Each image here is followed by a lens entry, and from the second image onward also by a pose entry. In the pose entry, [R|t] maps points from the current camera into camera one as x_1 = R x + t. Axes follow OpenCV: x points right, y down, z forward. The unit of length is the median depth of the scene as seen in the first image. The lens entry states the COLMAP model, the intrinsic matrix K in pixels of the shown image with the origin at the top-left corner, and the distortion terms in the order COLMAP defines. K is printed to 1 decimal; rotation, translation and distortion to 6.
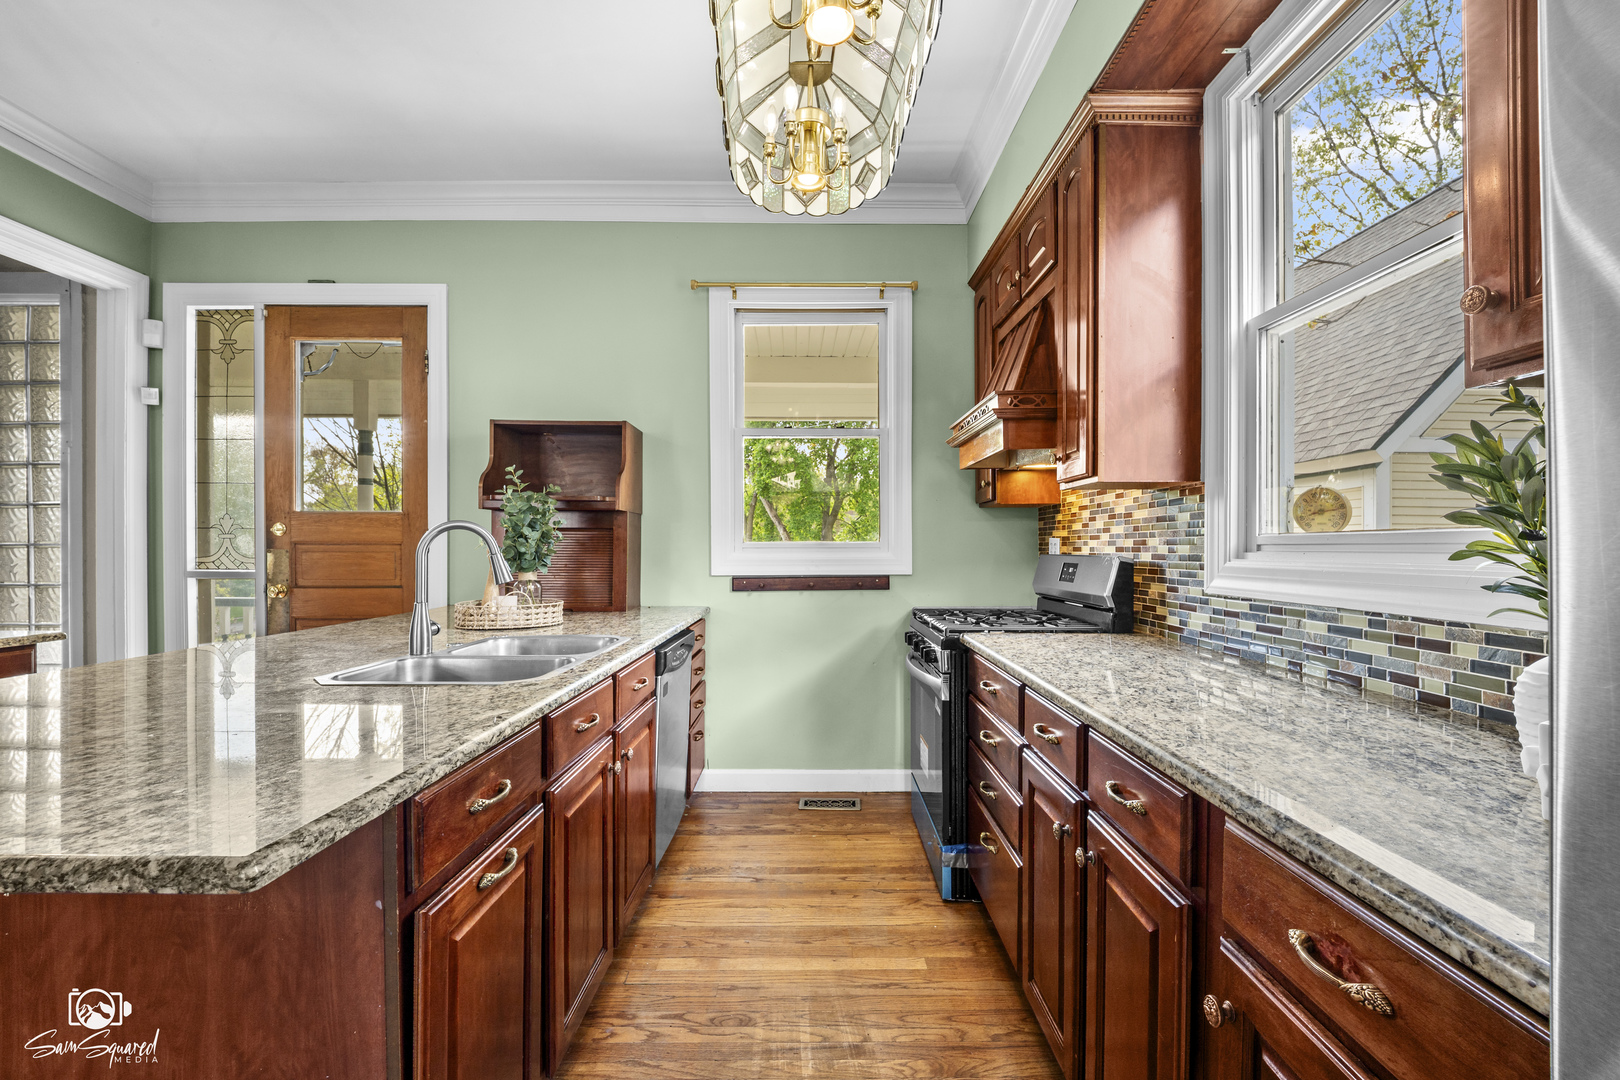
lens RADIAL K [[671.1, 0, 810.6], [0, 671.1, 545.5], [0, 0, 1]] dist [-0.006004, -0.004045]
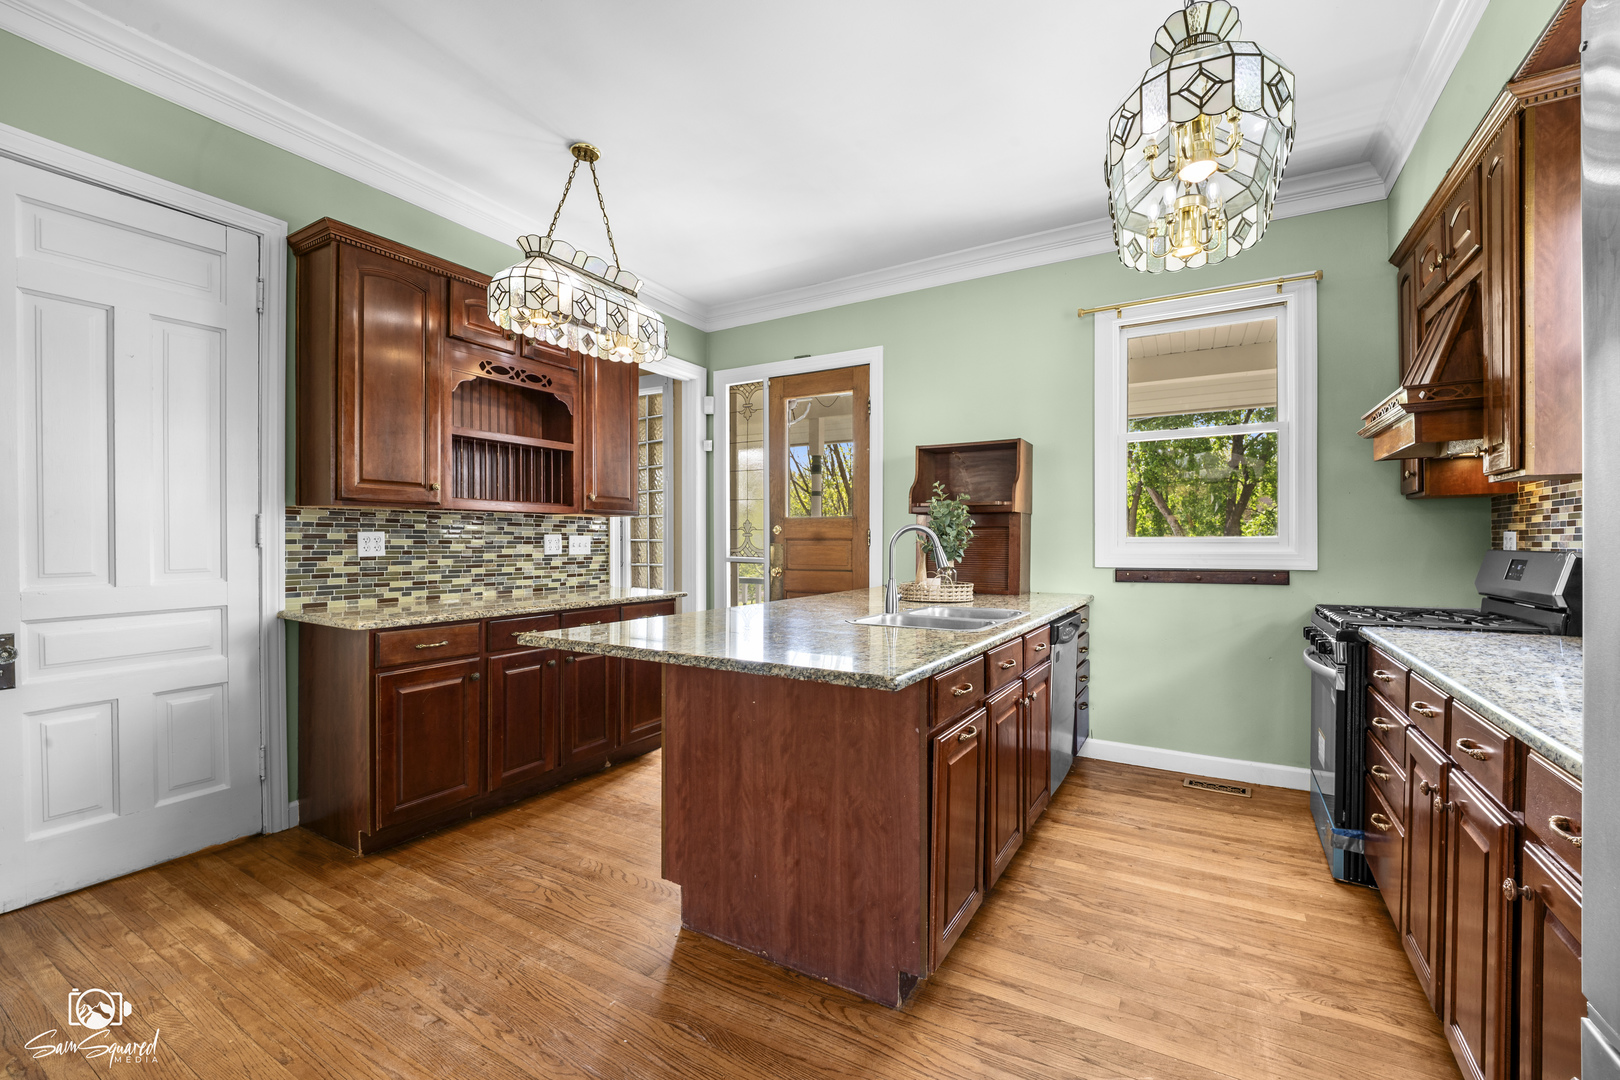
lens RADIAL K [[671.1, 0, 806.9], [0, 671.1, 545.9], [0, 0, 1]] dist [-0.006004, -0.004045]
pose [[0.855782, 0.003192, -0.517327, 0.026019], [0.001366, 0.999964, 0.008430, -0.001775], [0.517335, -0.007921, 0.855746, -0.289789]]
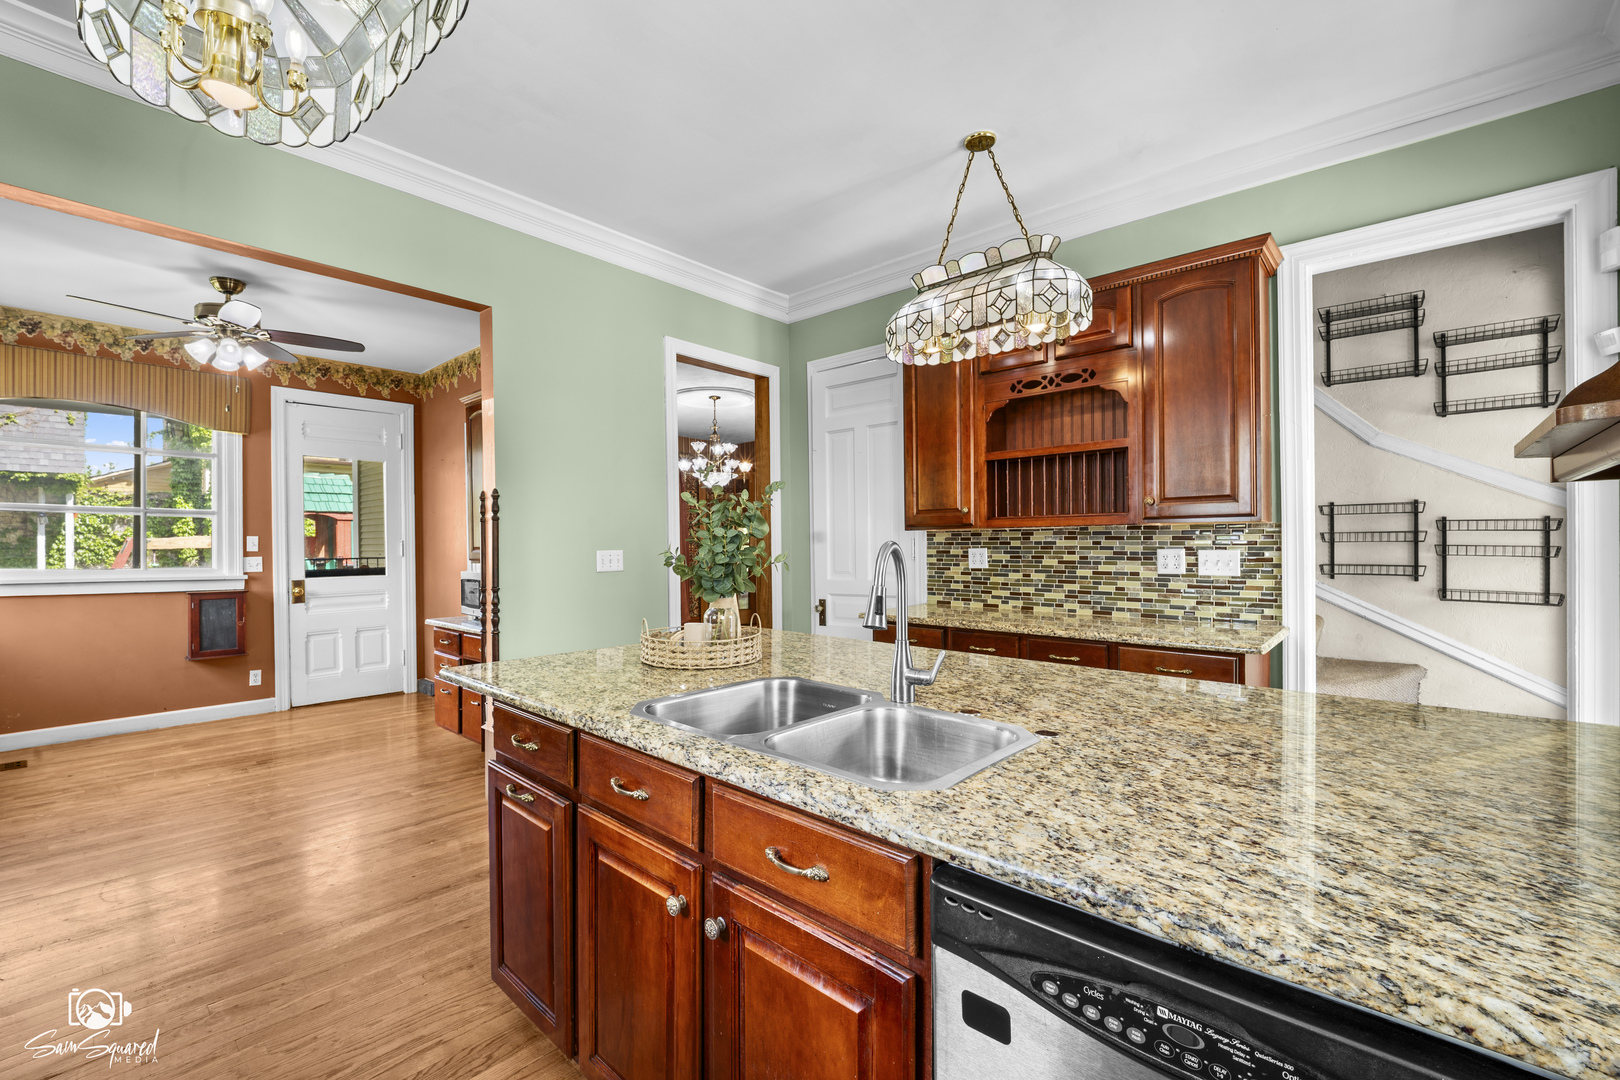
lens RADIAL K [[671.1, 0, 808.9], [0, 671.1, 548.6], [0, 0, 1]] dist [-0.006004, -0.004045]
pose [[-0.674319, 0.001737, -0.738438, 0.124077], [0.002786, 0.999996, -0.000192, -0.030719], [0.738435, -0.002187, -0.674321, 2.099540]]
